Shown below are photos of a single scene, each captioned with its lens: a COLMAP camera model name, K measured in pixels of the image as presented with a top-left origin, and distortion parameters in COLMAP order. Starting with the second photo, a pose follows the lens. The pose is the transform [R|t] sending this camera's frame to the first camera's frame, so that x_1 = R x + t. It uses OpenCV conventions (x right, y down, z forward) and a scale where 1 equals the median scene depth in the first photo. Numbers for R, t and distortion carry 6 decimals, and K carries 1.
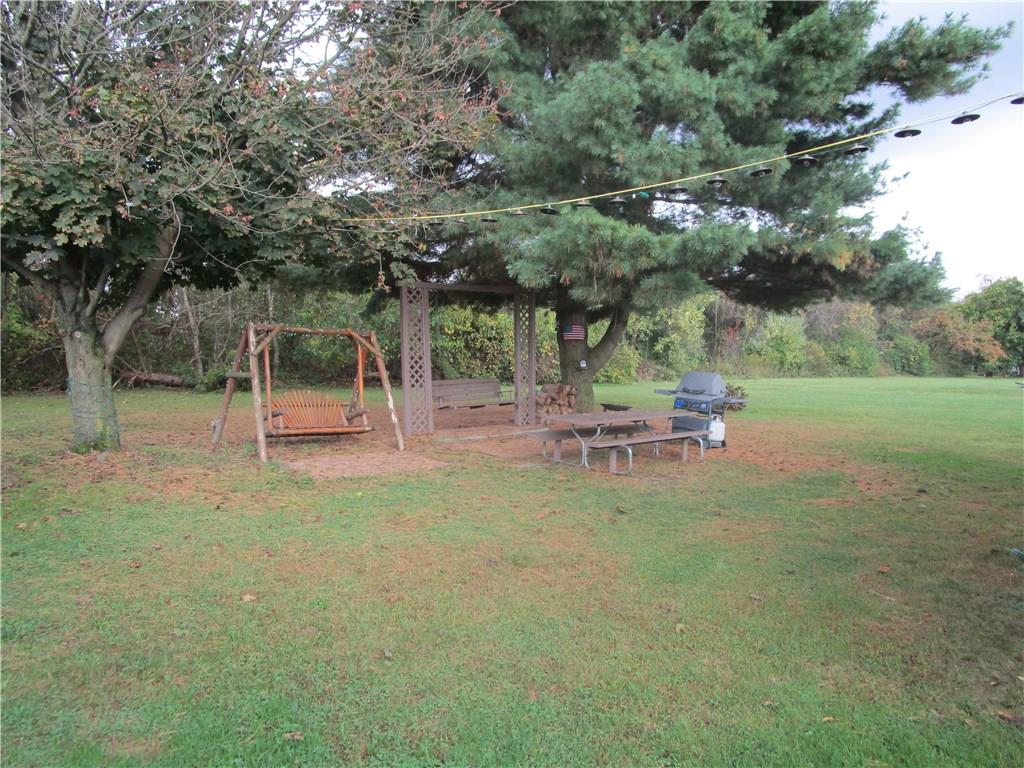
lens RADIAL K [[738.2, 0, 509.6], [0, 738.2, 385.3], [0, 0, 1]] dist [-0.035208, 0.002422]
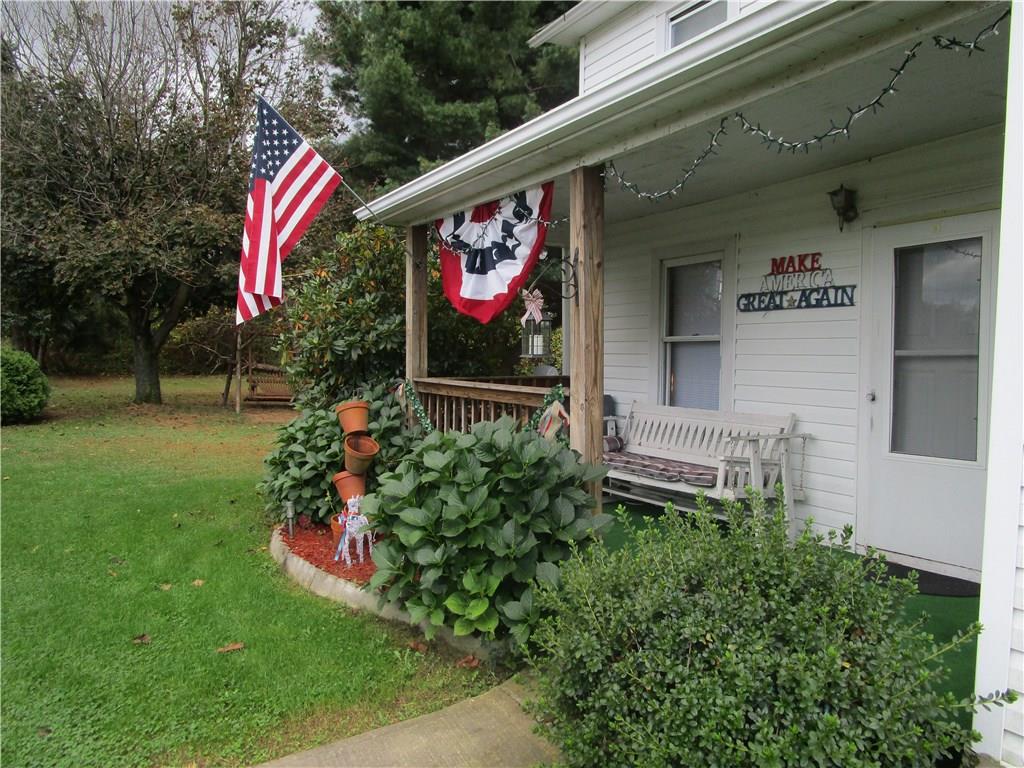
lens RADIAL K [[738.2, 0, 511.7], [0, 738.2, 381.8], [0, 0, 1]] dist [-0.035208, 0.002422]
pose [[0.976829, 0.018708, -0.213204, 0.485031], [-0.019022, 0.999819, 0.000576, 0.013887], [0.213176, 0.003493, 0.977008, -0.386204]]
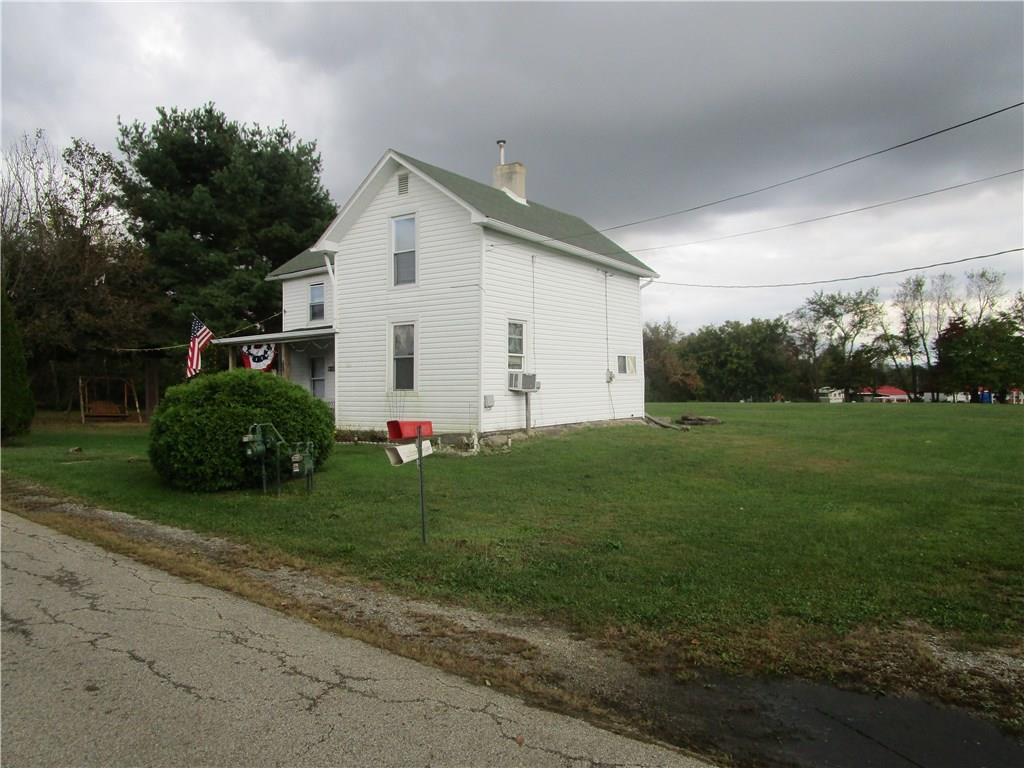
lens RADIAL K [[738.2, 0, 510.2], [0, 738.2, 382.8], [0, 0, 1]] dist [-0.035208, 0.002422]
pose [[0.986190, -0.015027, 0.164934, 0.649618], [0.023449, 0.998512, -0.049231, 0.085775], [-0.163949, 0.052418, 0.985075, -1.610906]]
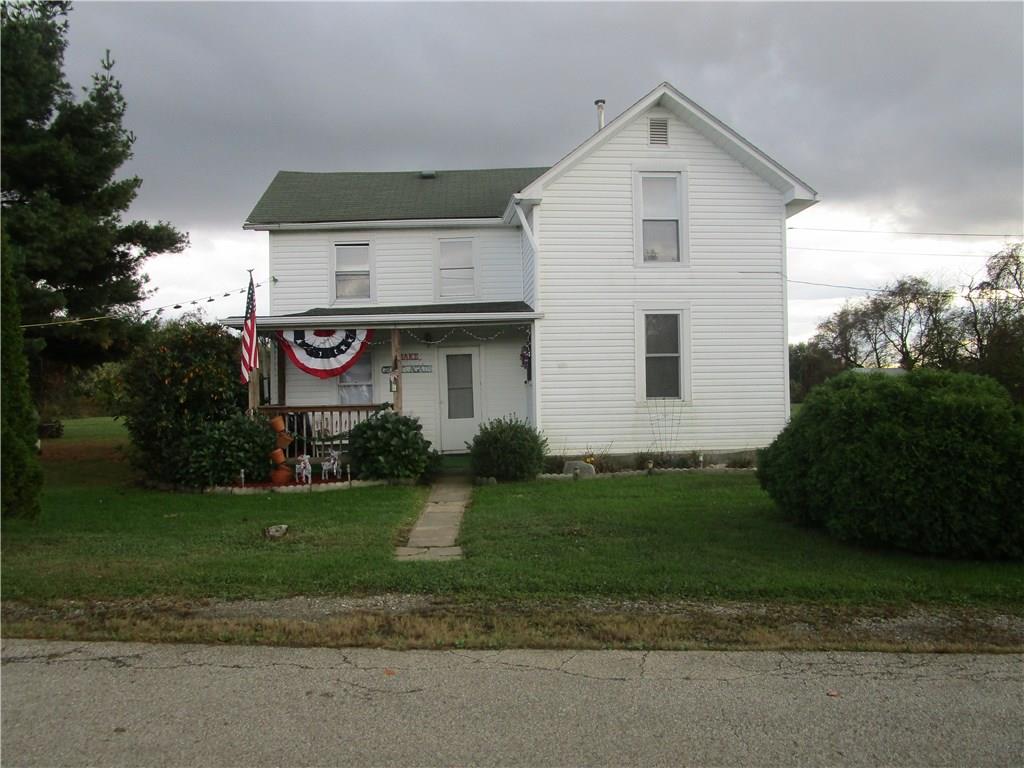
lens RADIAL K [[738.2, 0, 488.4], [0, 738.2, 389.2], [0, 0, 1]] dist [-0.035208, 0.002422]
pose [[0.685914, -0.015811, 0.727511, -0.196447], [0.051053, 0.998346, -0.026437, 0.032745], [-0.725890, 0.055275, 0.685587, -0.827687]]
